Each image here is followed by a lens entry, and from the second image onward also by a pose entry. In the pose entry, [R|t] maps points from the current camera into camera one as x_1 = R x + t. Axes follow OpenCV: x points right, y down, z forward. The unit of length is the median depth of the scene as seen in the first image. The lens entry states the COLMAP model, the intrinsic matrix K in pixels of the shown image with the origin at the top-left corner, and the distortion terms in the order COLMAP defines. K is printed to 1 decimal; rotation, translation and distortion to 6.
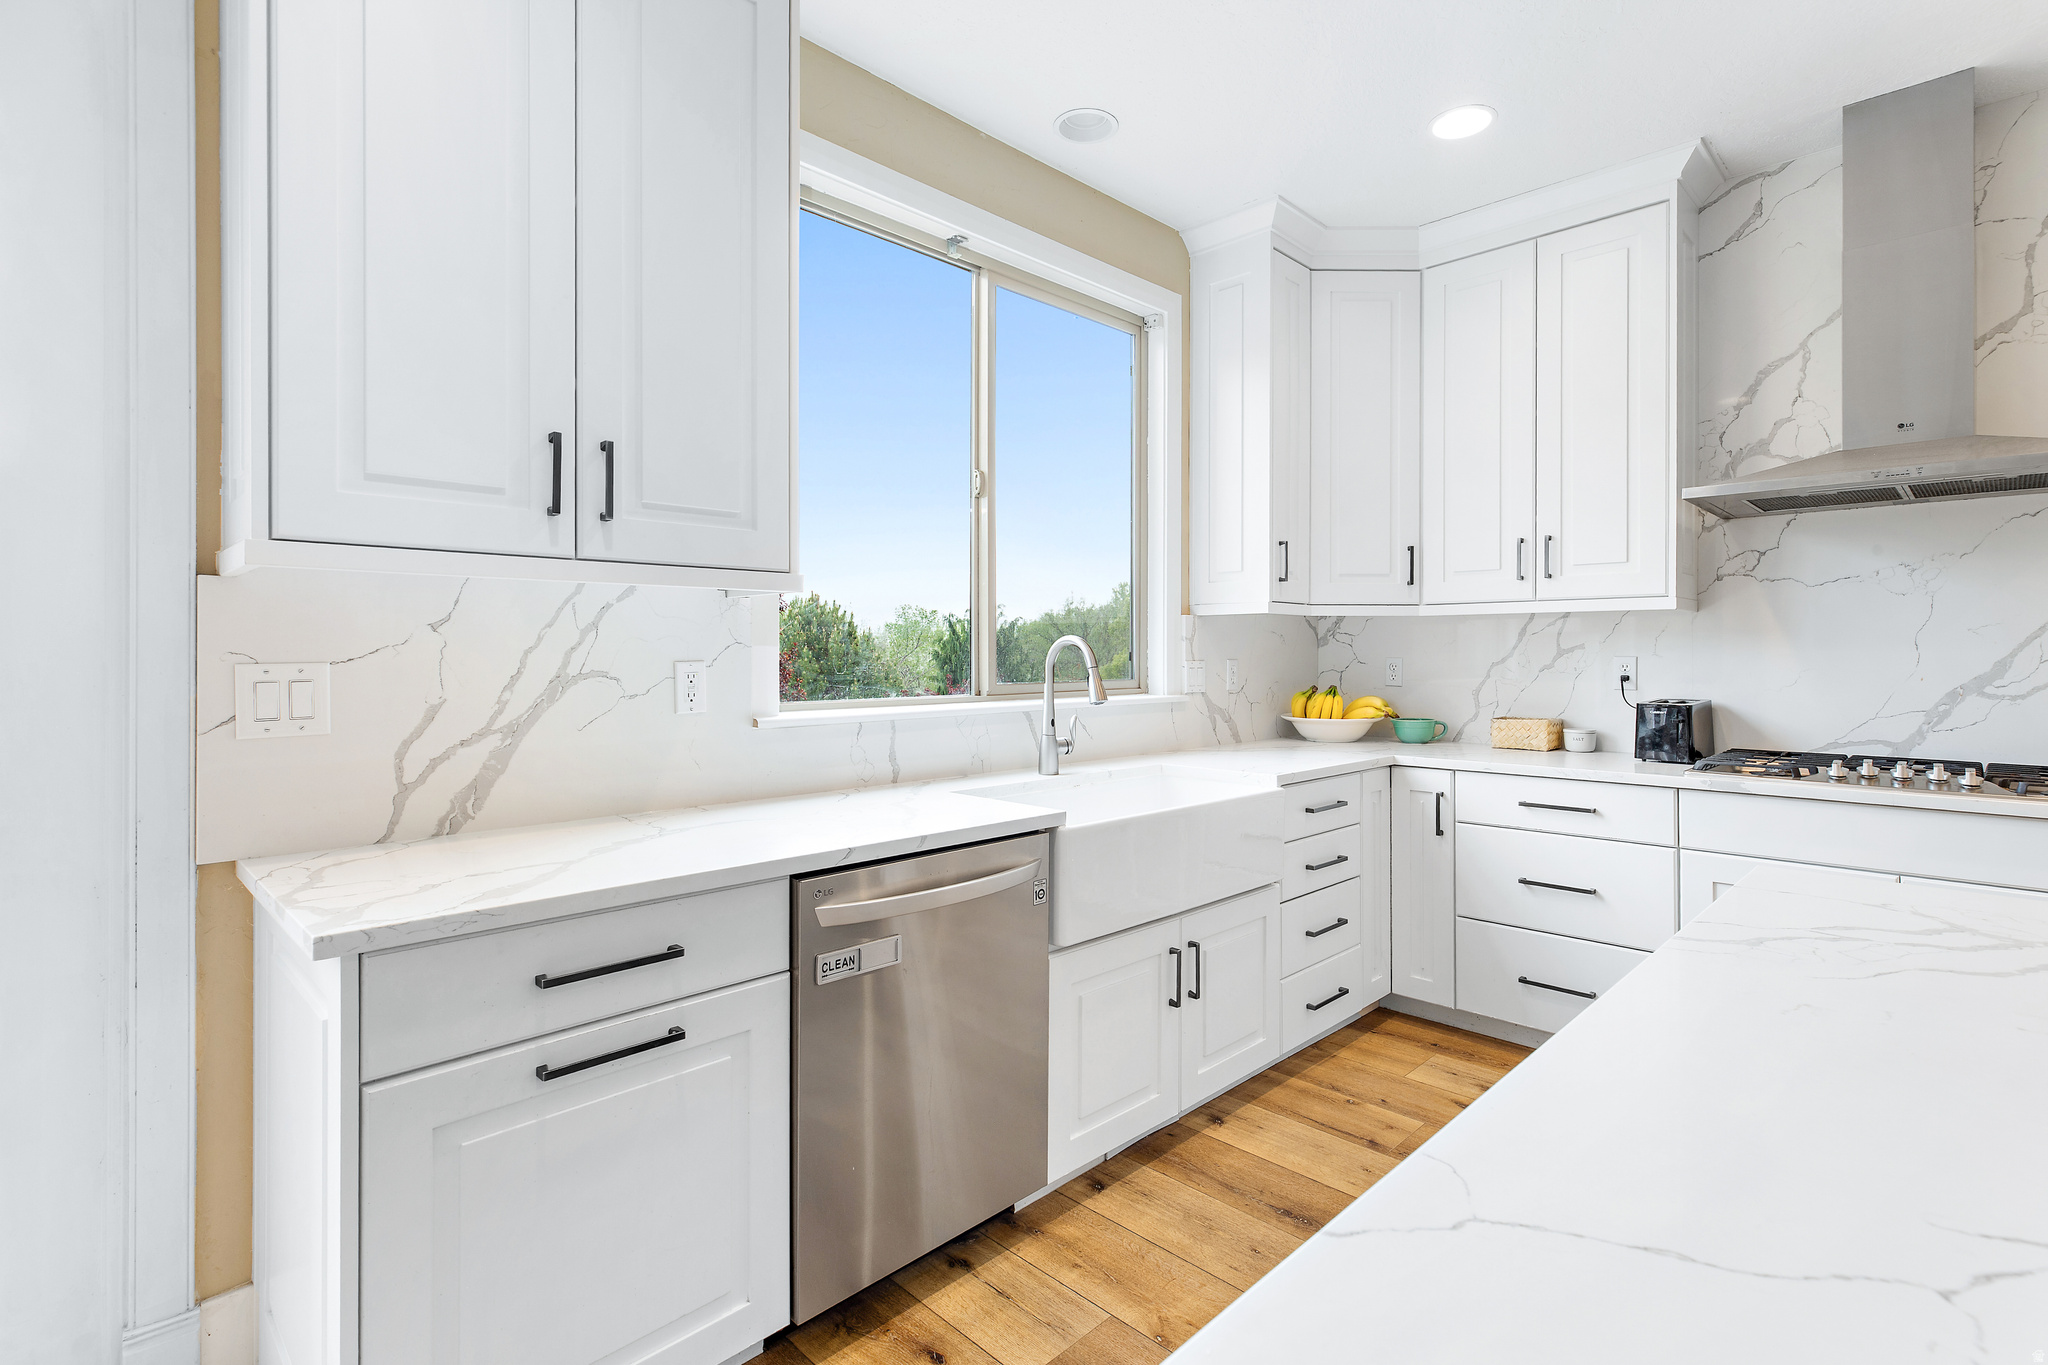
lens RADIAL K [[958.0, 0, 1046.5], [0, 958.0, 652.1], [0, 0, 1]] dist [0.003032, 0.000742]
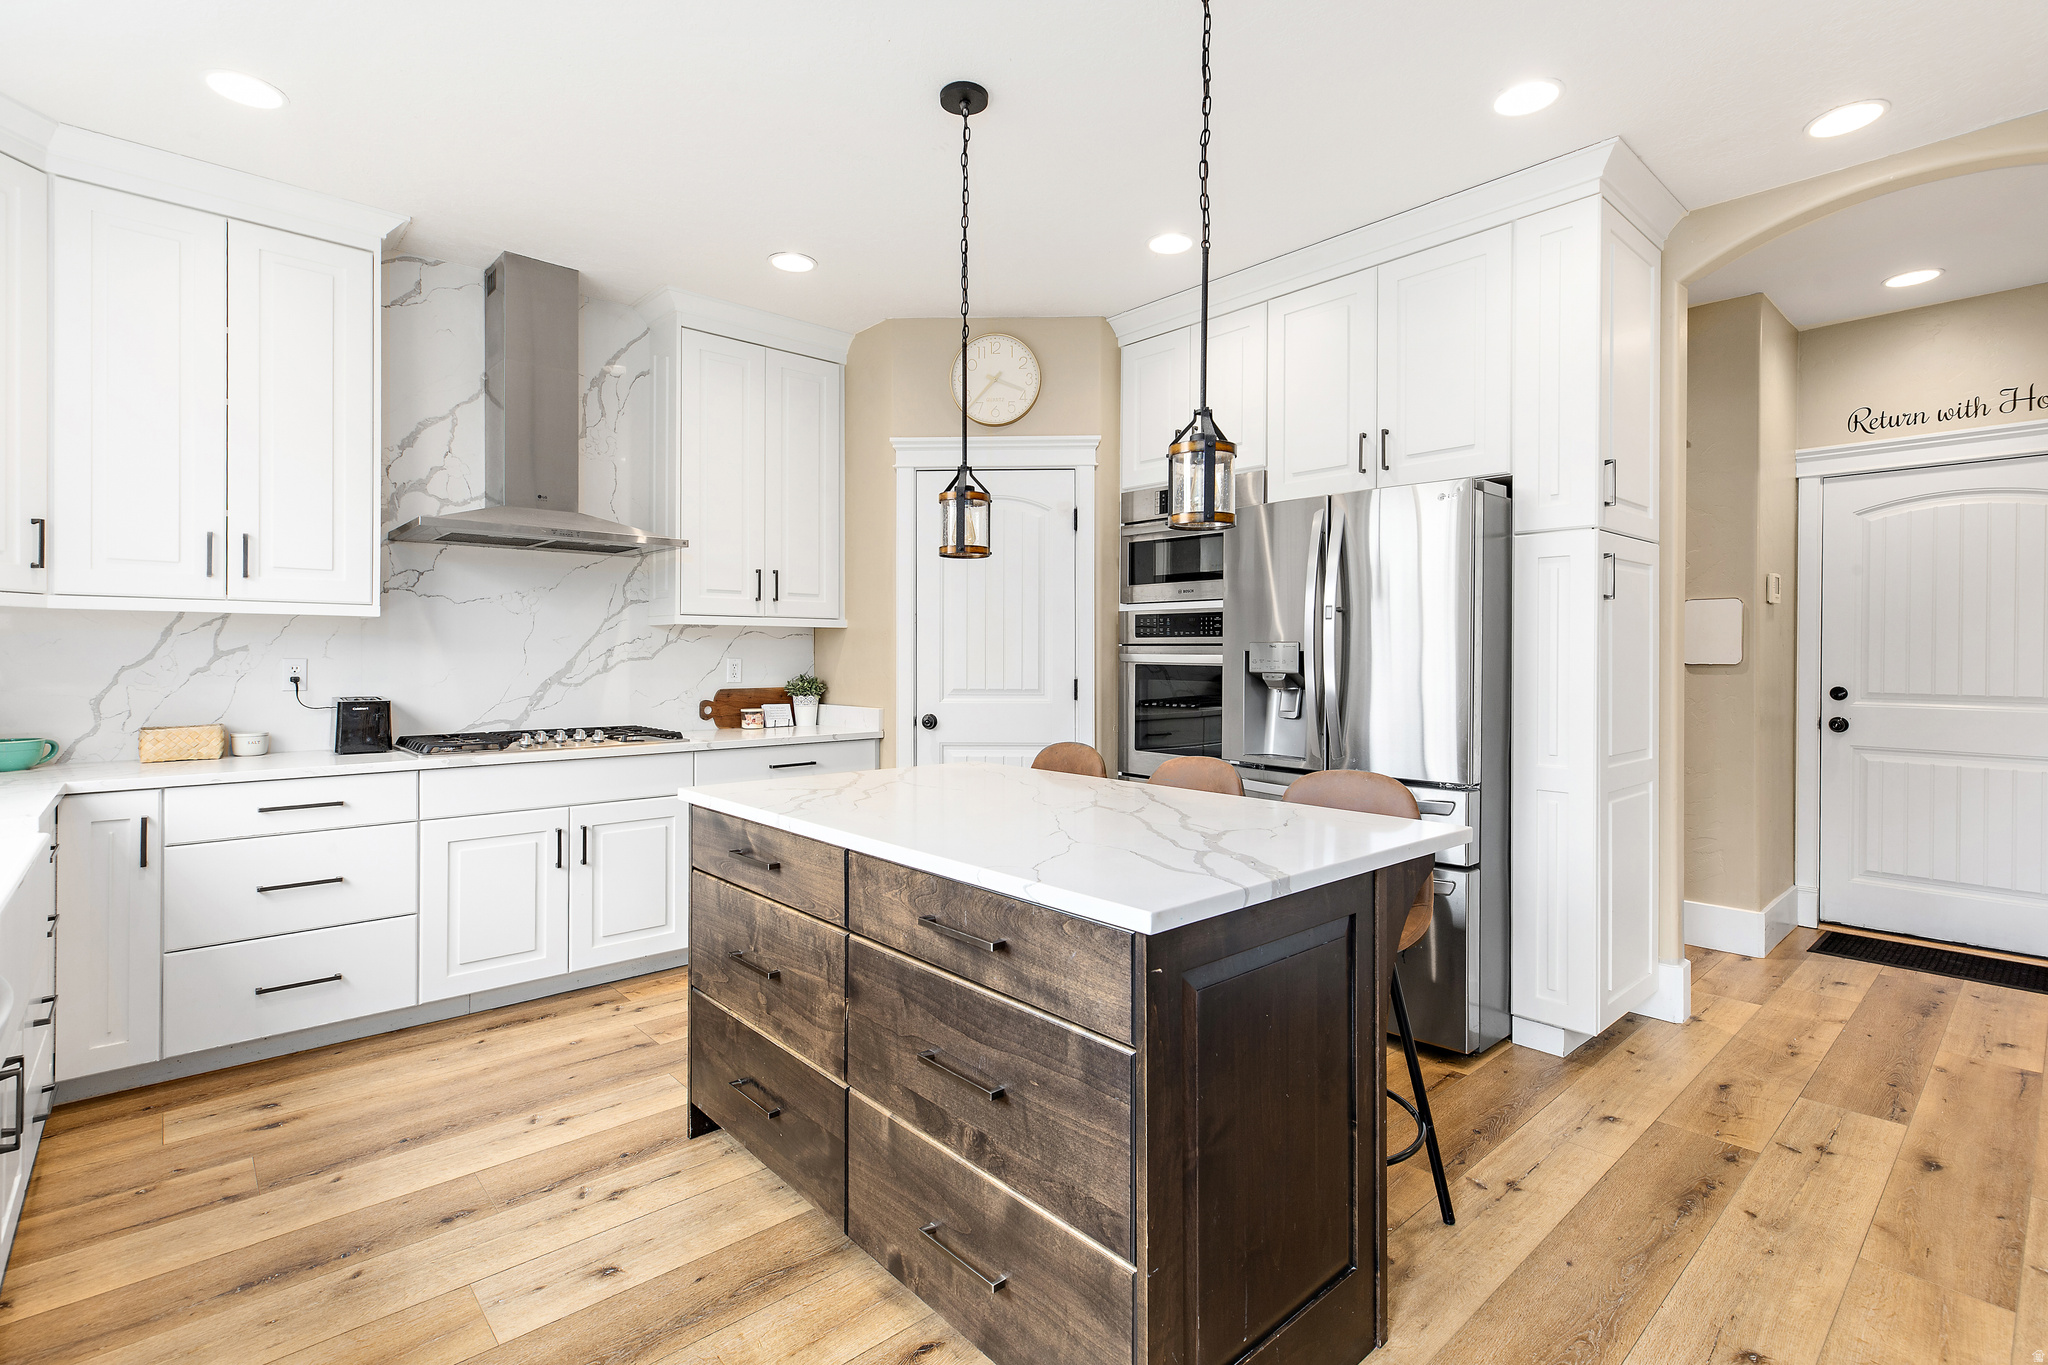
lens RADIAL K [[958.0, 0, 1046.5], [0, 958.0, 652.1], [0, 0, 1]] dist [0.003032, 0.000742]
pose [[0.047481, 0.005413, 0.998857, -0.422377], [-0.002930, 0.999982, -0.005280, 0.000816], [-0.998868, -0.002675, 0.047496, 0.152598]]
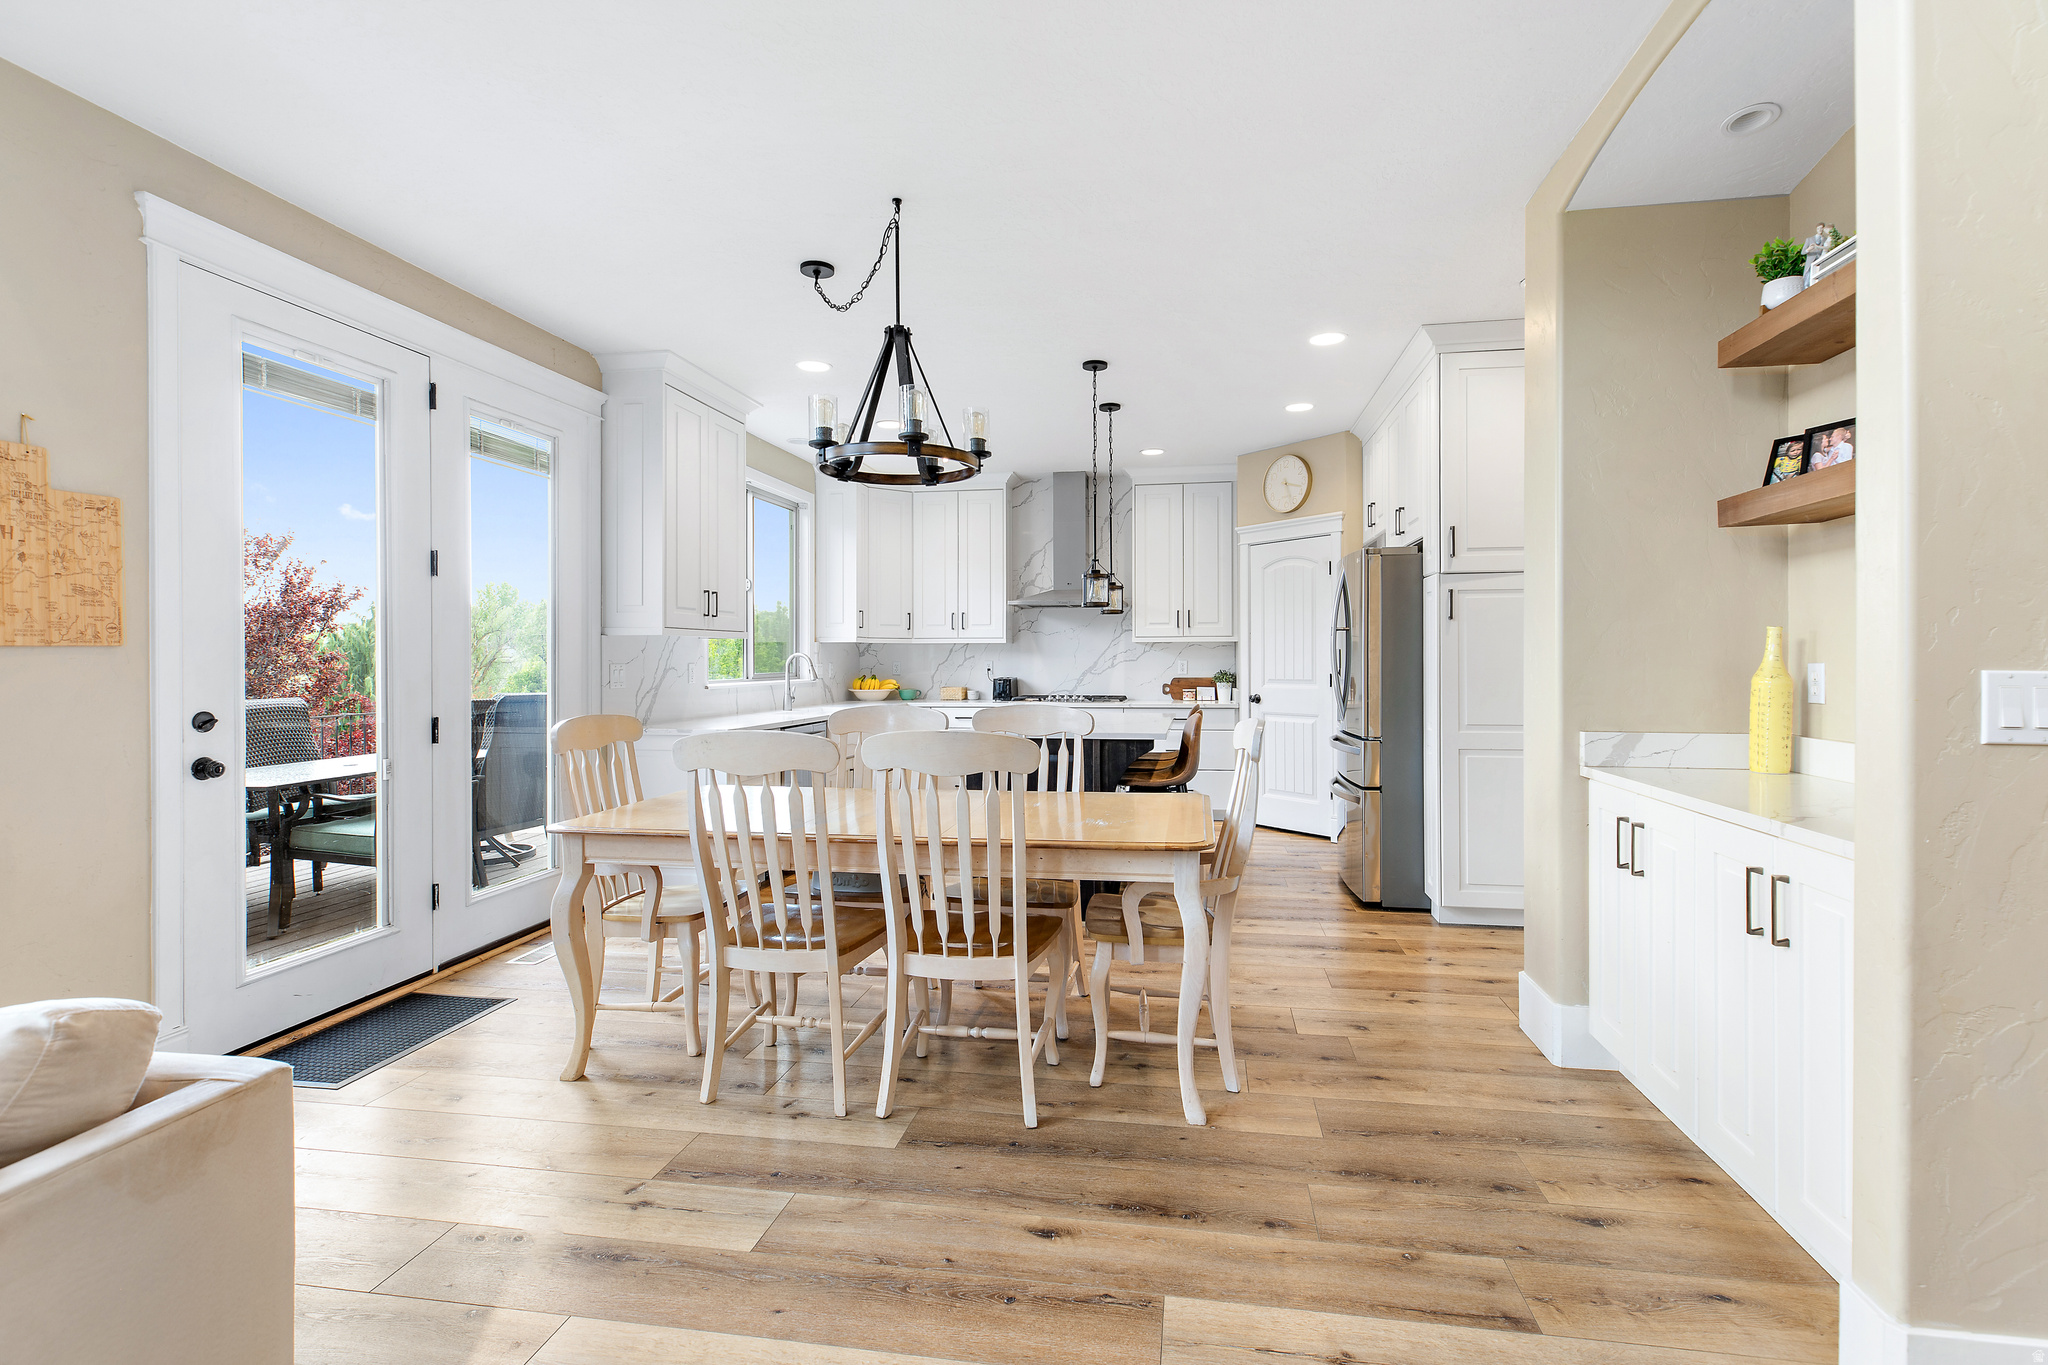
lens RADIAL K [[951.6, 0, 1044.1], [0, 951.6, 660.5], [0, 0, 1]] dist [0.005963, 0.000165]
pose [[0.814420, -0.003010, 0.580268, -0.767993], [0.002295, 0.999995, 0.001966, -0.001178], [-0.580271, -0.000269, 0.814423, -1.178873]]
